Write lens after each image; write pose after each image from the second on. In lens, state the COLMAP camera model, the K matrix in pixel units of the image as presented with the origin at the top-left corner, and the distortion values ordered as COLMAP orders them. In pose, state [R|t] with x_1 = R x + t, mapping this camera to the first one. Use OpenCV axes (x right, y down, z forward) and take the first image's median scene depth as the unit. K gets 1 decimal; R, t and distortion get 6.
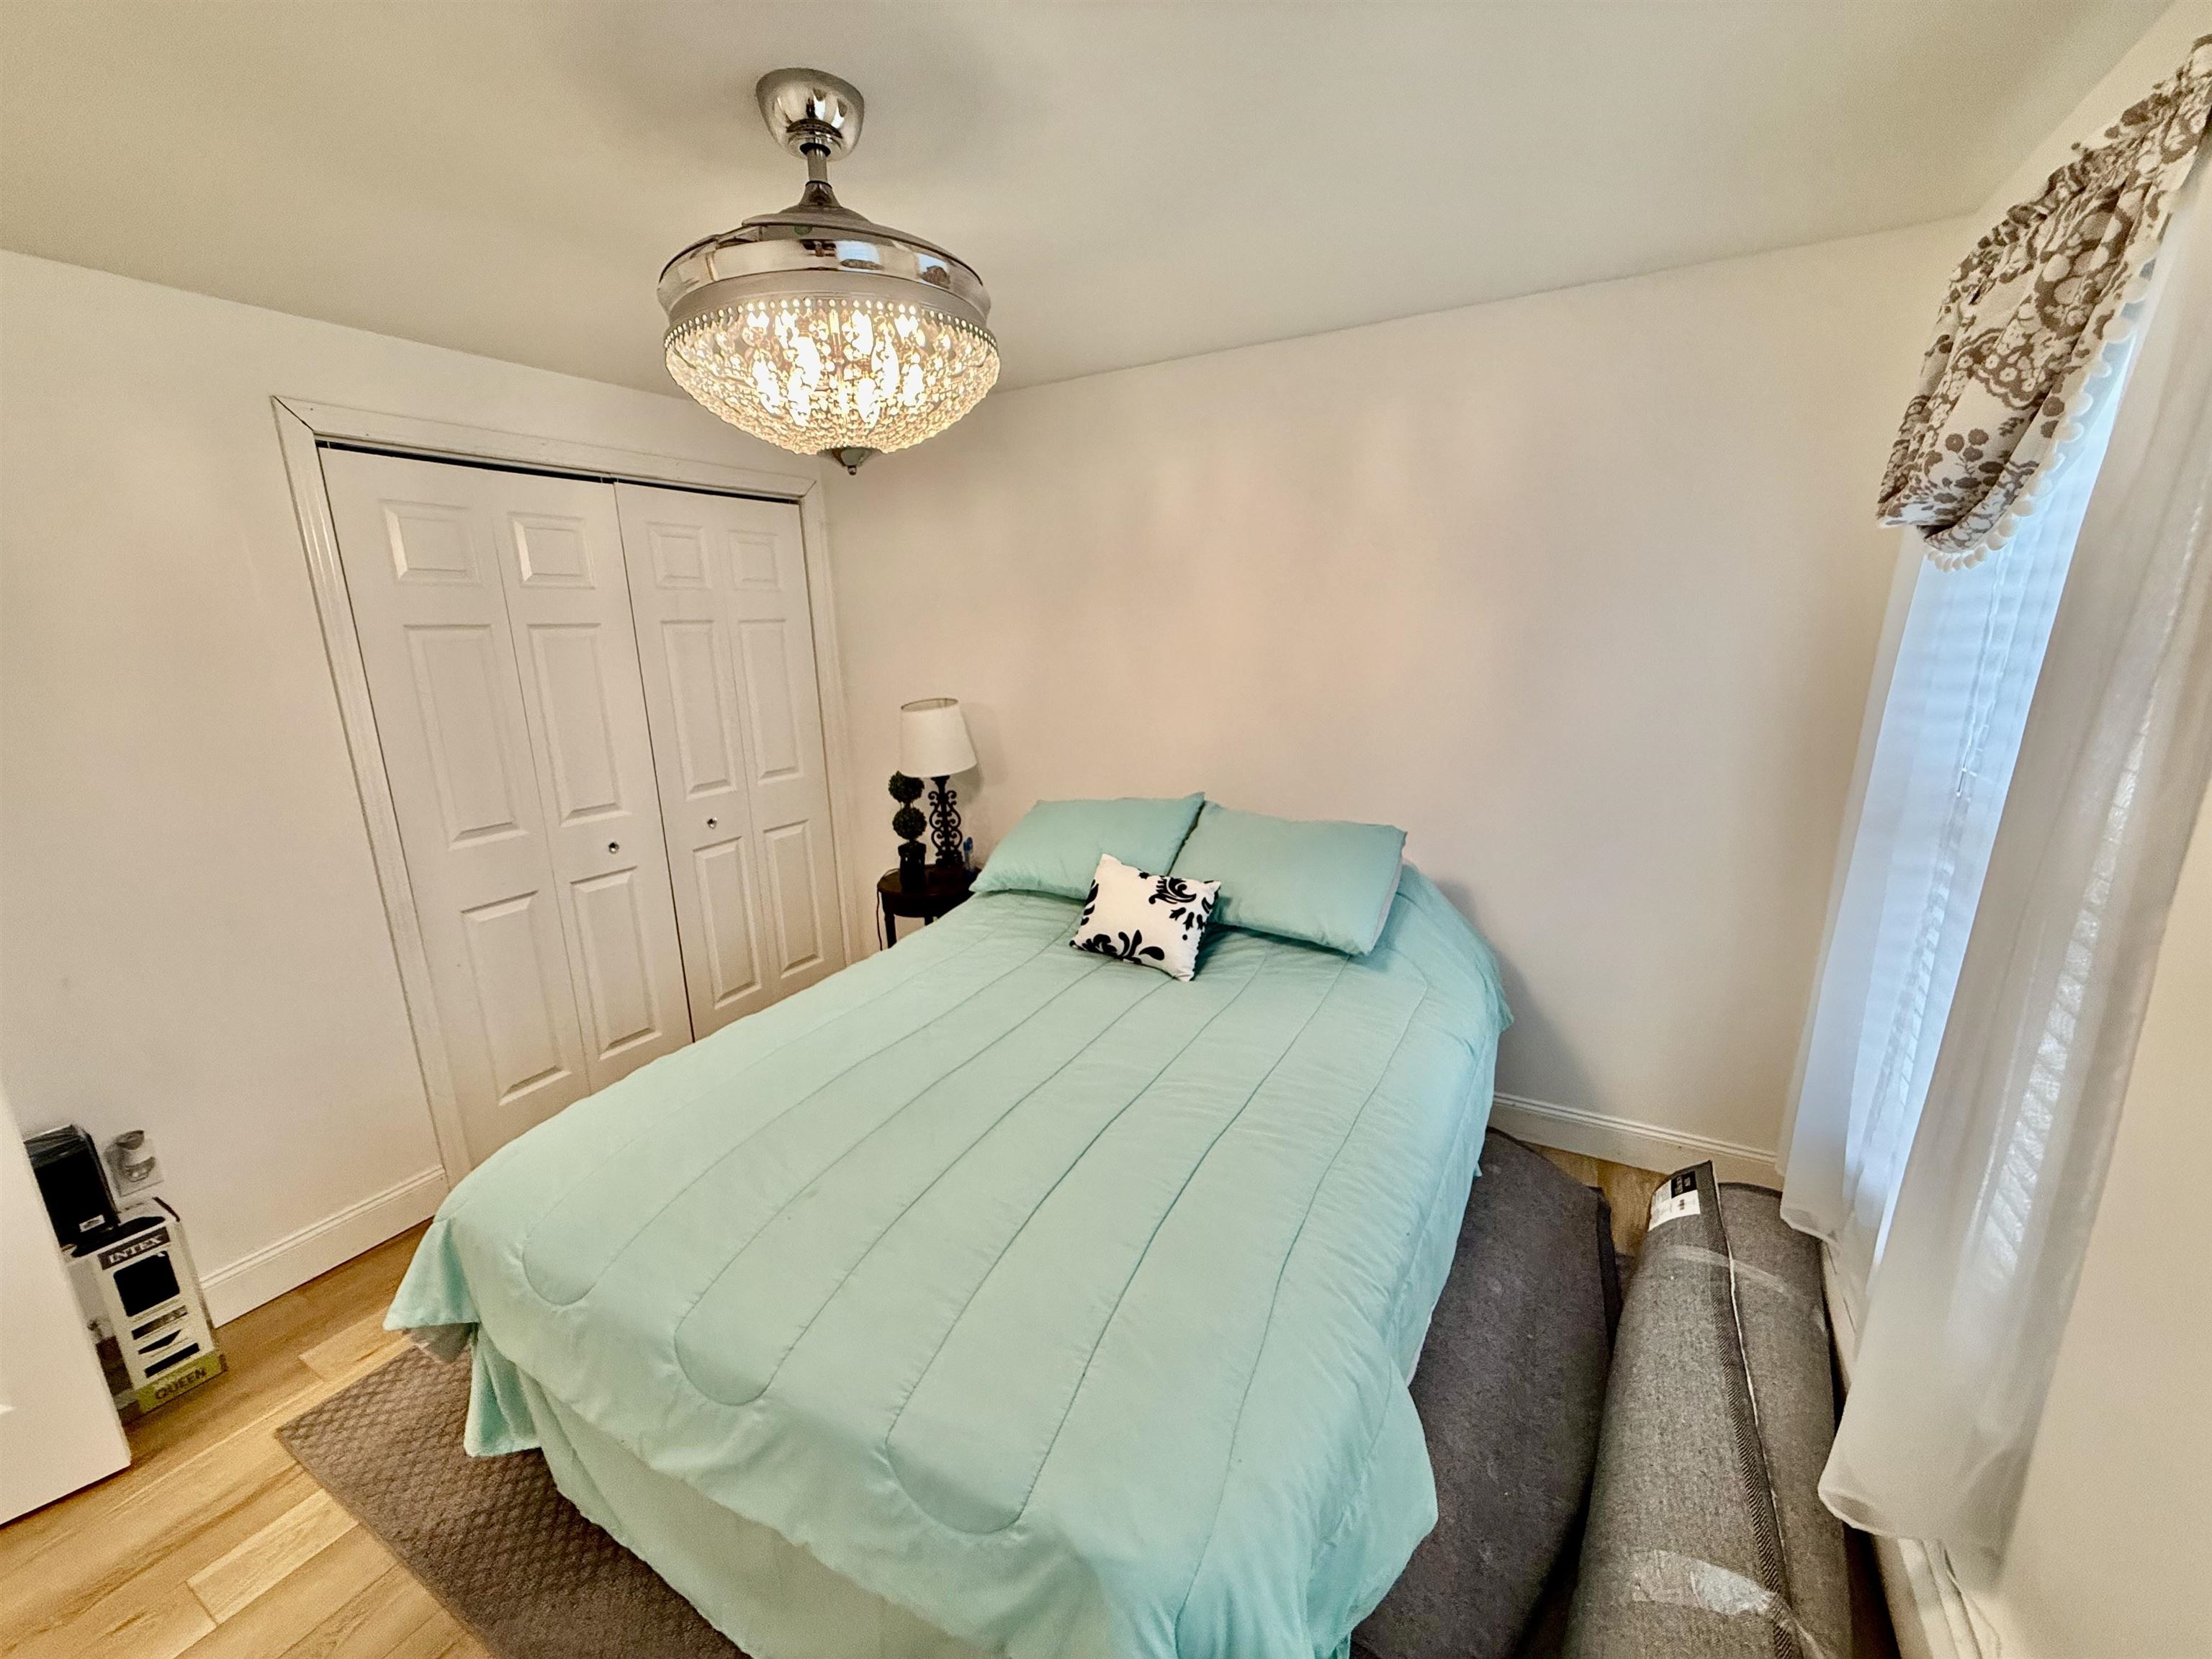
lens RADIAL K [[880.9, 0, 1103.5], [0, 880.9, 830.5], [0, 0, 1]] dist [0.000370, 0.000281]
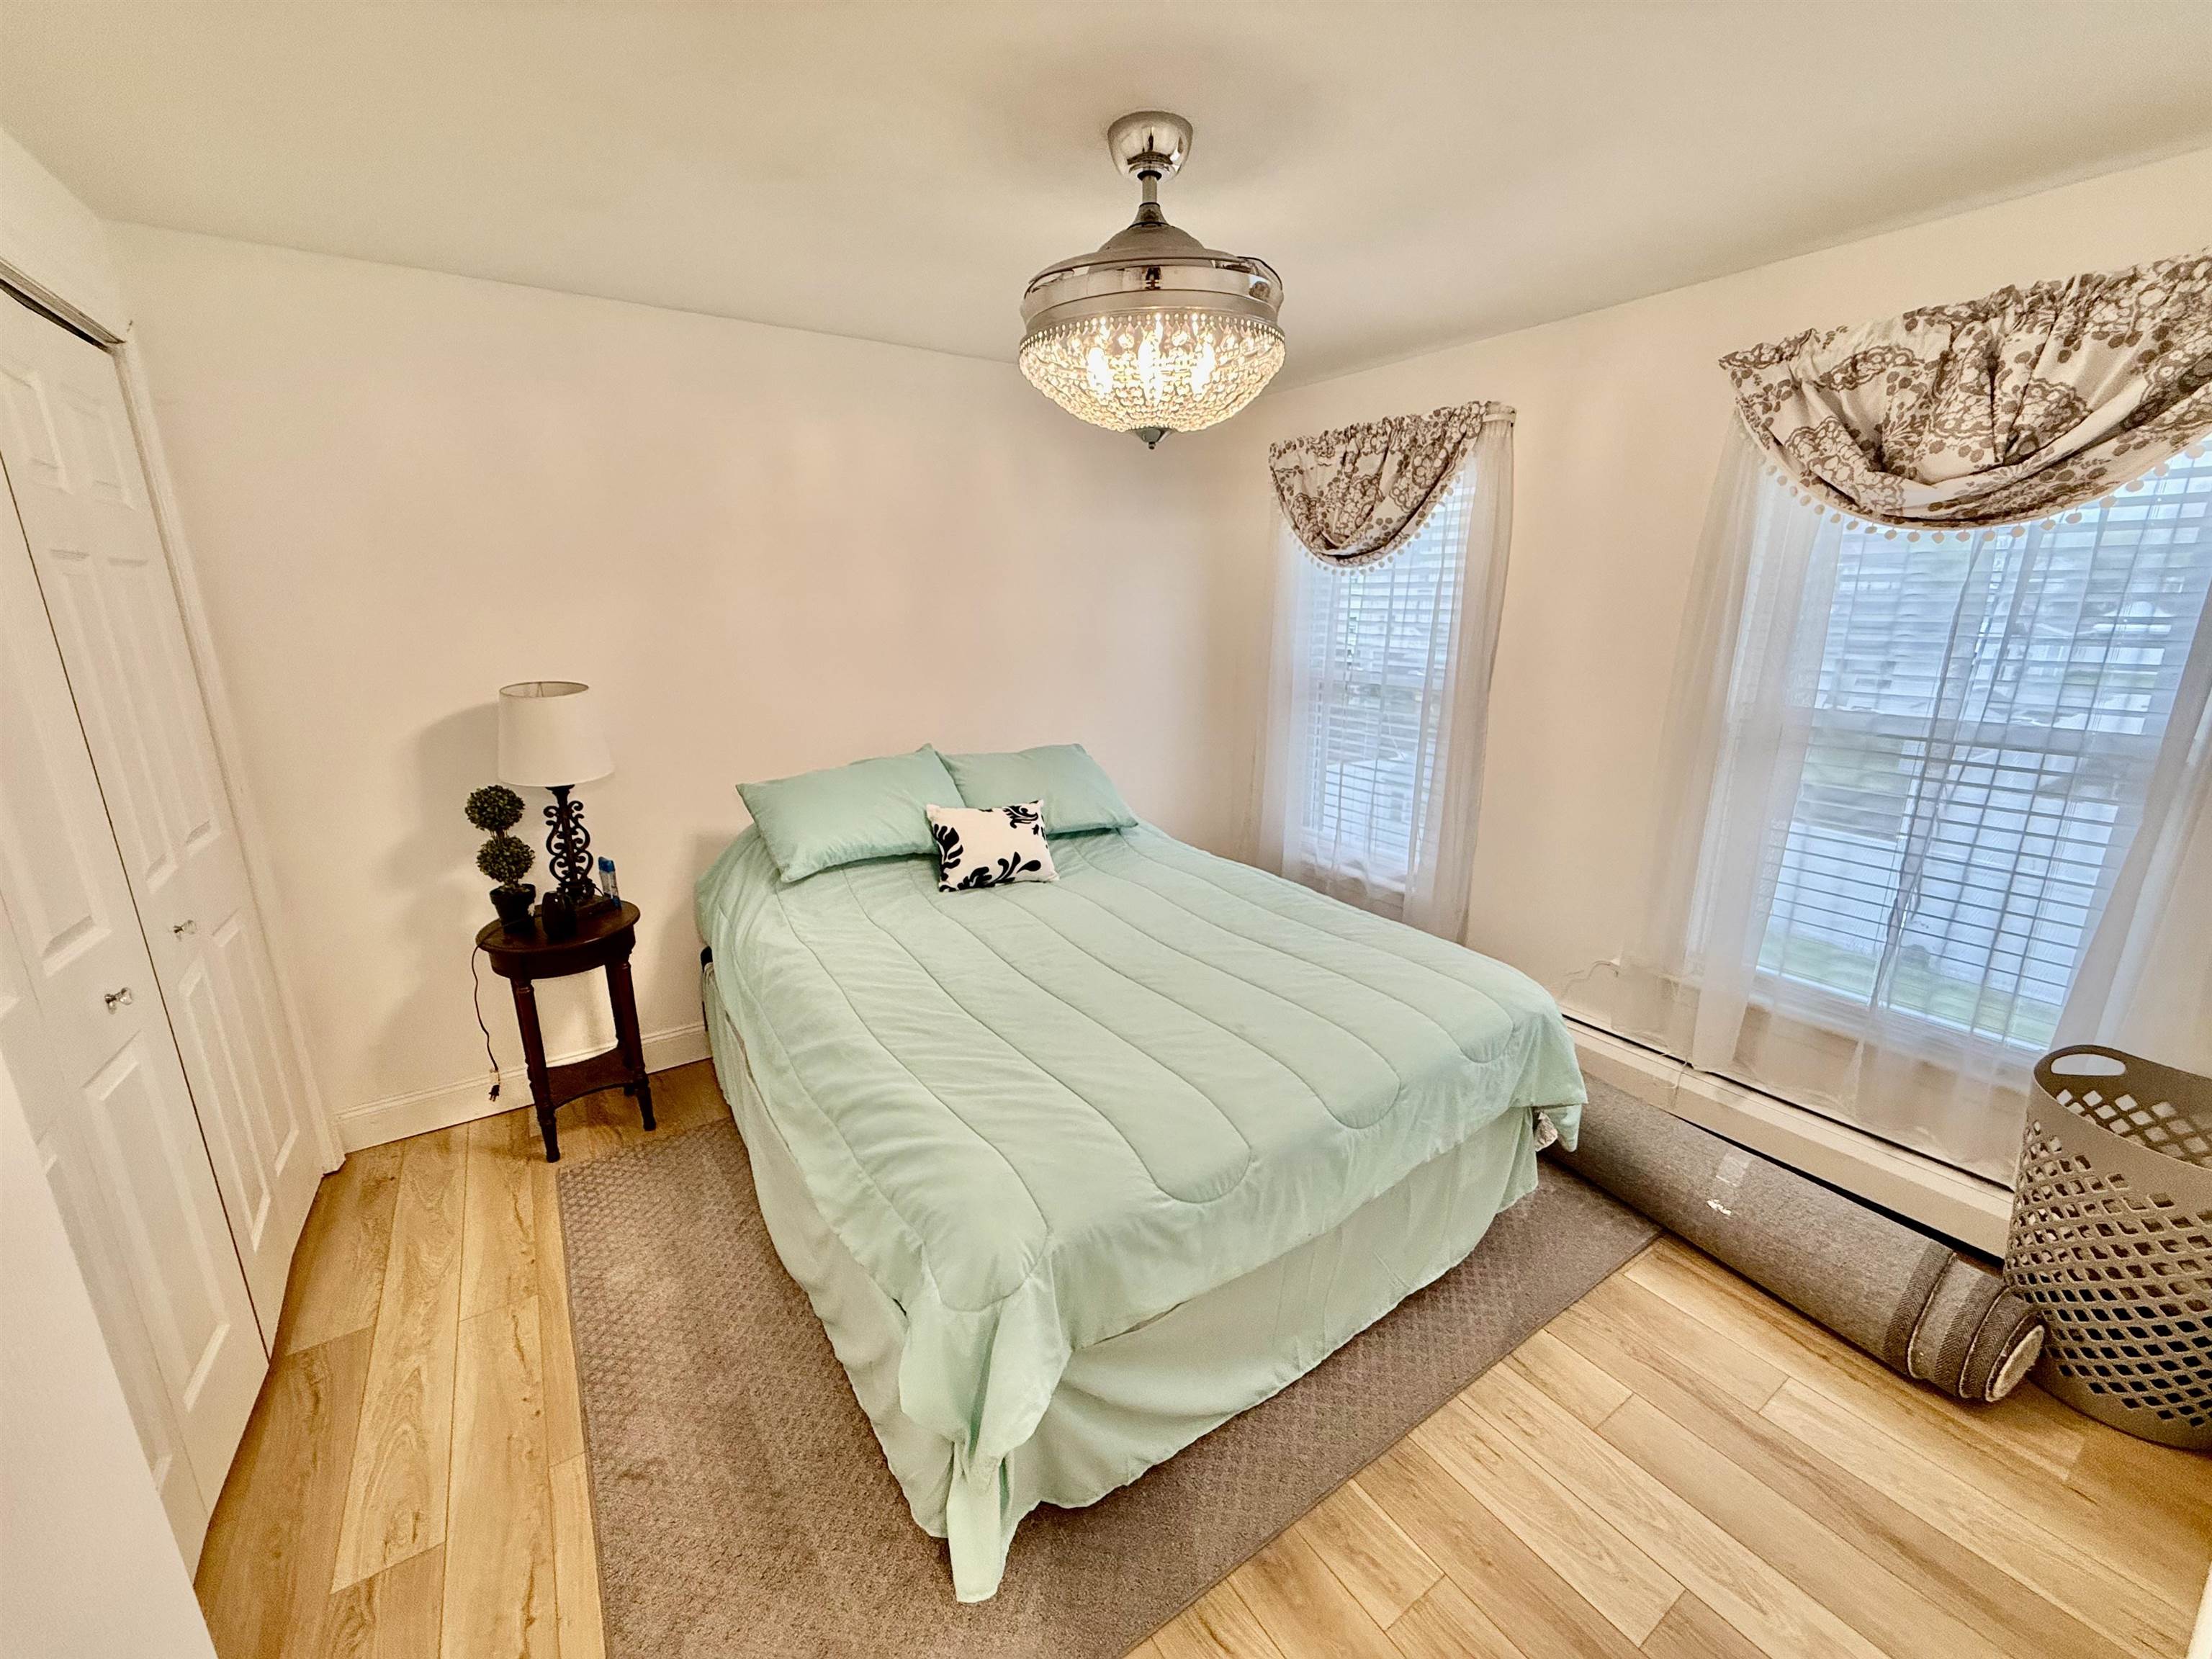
lens RADIAL K [[893.6, 0, 1100.5], [0, 893.6, 833.7], [0, 0, 1]] dist [0.000580, 0.000267]
pose [[0.489412, -0.189413, 0.851234, -0.872976], [0.195688, 0.975087, 0.104463, -0.012530], [-0.849813, 0.115451, 0.514285, 0.275219]]
